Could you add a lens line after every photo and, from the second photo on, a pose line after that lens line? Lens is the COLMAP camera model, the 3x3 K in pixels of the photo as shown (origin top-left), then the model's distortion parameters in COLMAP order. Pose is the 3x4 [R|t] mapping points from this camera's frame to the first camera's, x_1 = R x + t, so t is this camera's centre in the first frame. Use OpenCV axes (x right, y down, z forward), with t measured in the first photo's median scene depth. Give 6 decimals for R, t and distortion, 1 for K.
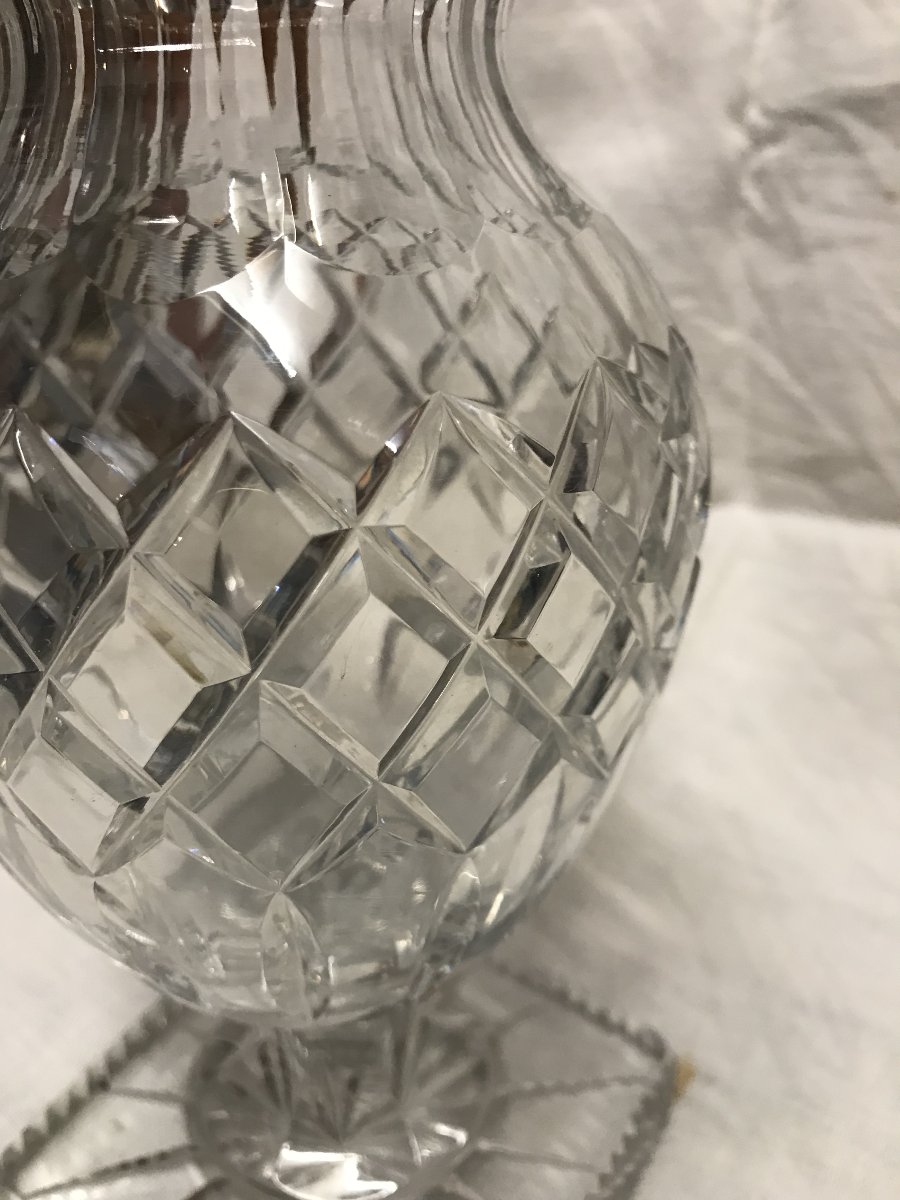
lens RADIAL K [[1039.8, 0, 444.4], [0, 1039.8, 590.7], [0, 0, 1]] dist [-0.014160, -0.003103]
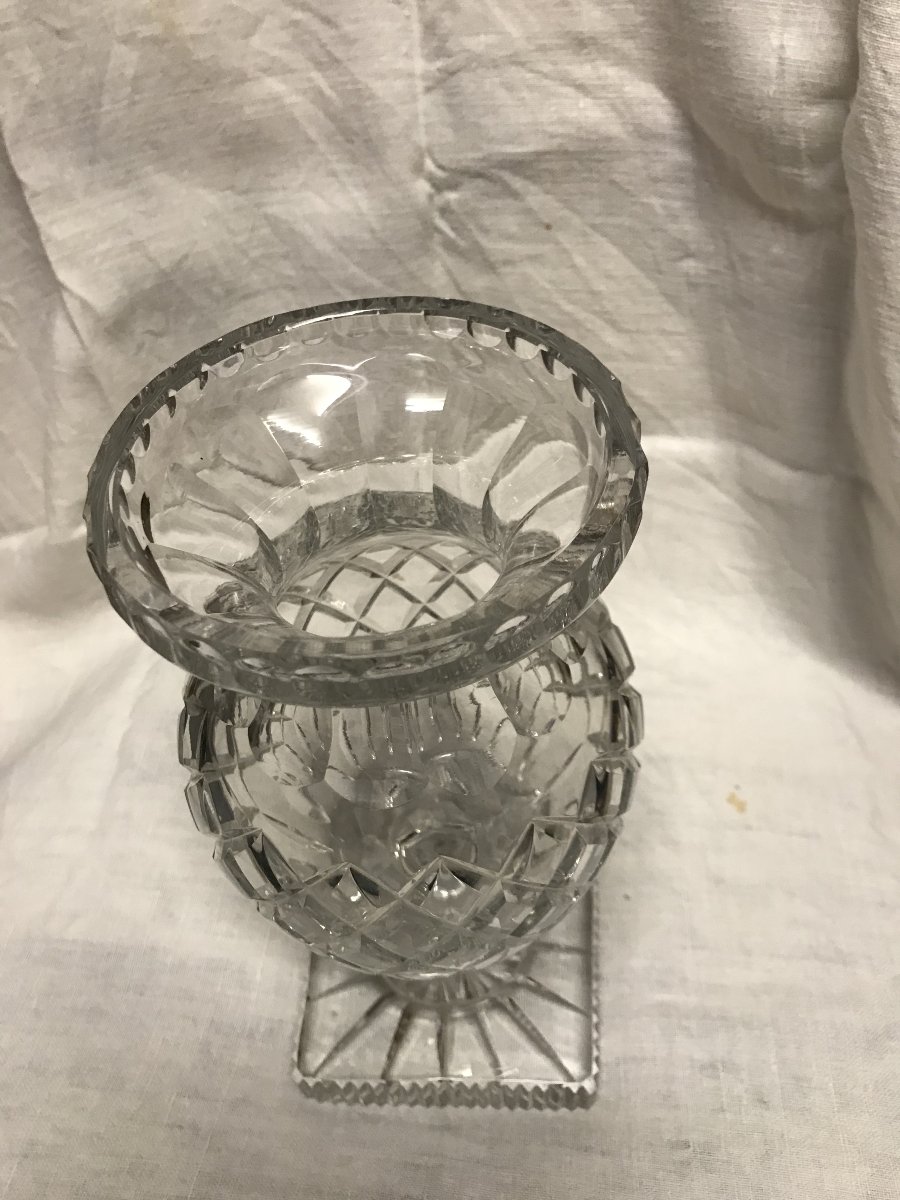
lens RADIAL K [[1039.8, 0, 454.5], [0, 1039.8, 593.0], [0, 0, 1]] dist [-0.014160, -0.003103]
pose [[0.866288, -0.399835, 0.299462, -0.279036], [0.259927, 0.872709, 0.413300, -0.545446], [-0.426595, -0.280199, 0.859945, -0.266705]]
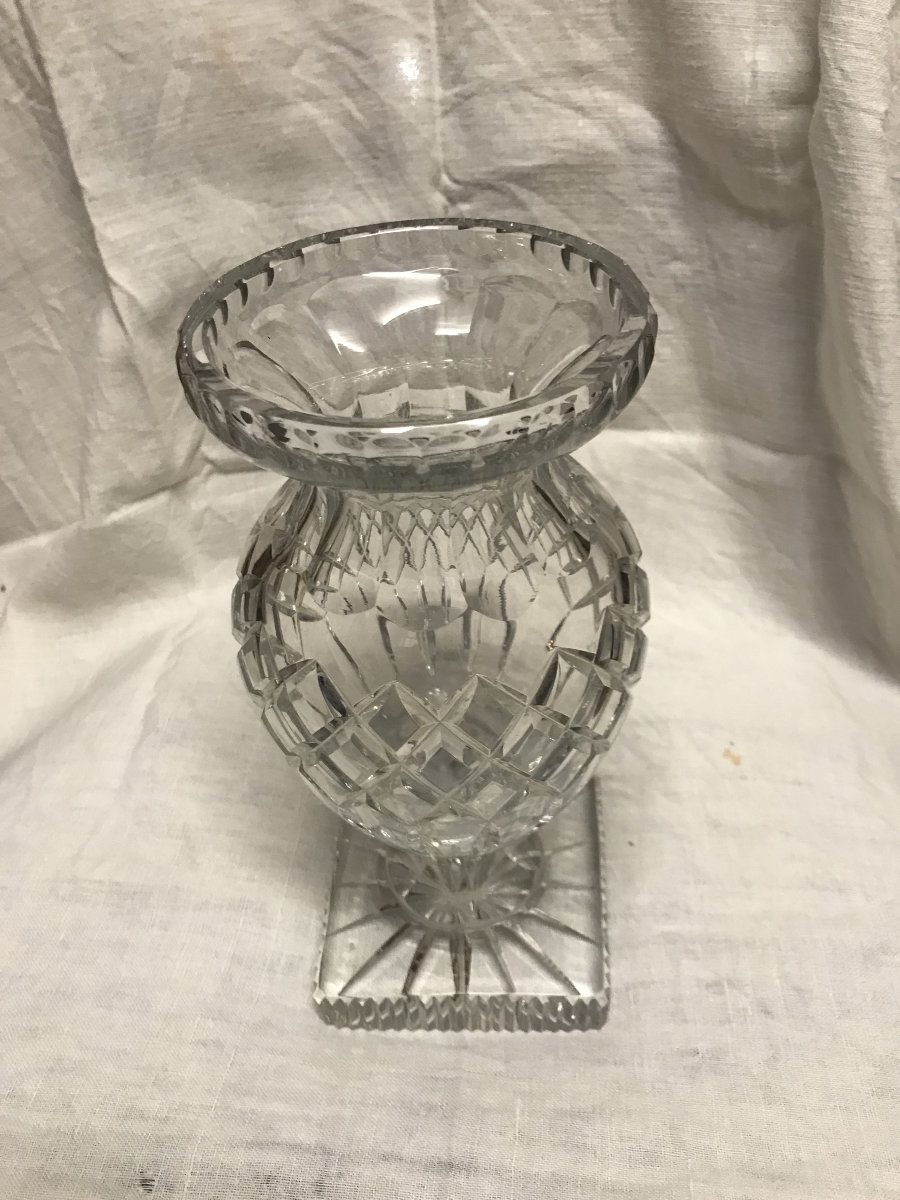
lens RADIAL K [[1039.8, 0, 455.3], [0, 1039.8, 591.4], [0, 0, 1]] dist [-0.014160, -0.003103]
pose [[0.860817, -0.358242, 0.361466, -0.433544], [0.249456, 0.916110, 0.313871, -0.404287], [-0.443584, -0.180015, 0.877968, -0.387789]]
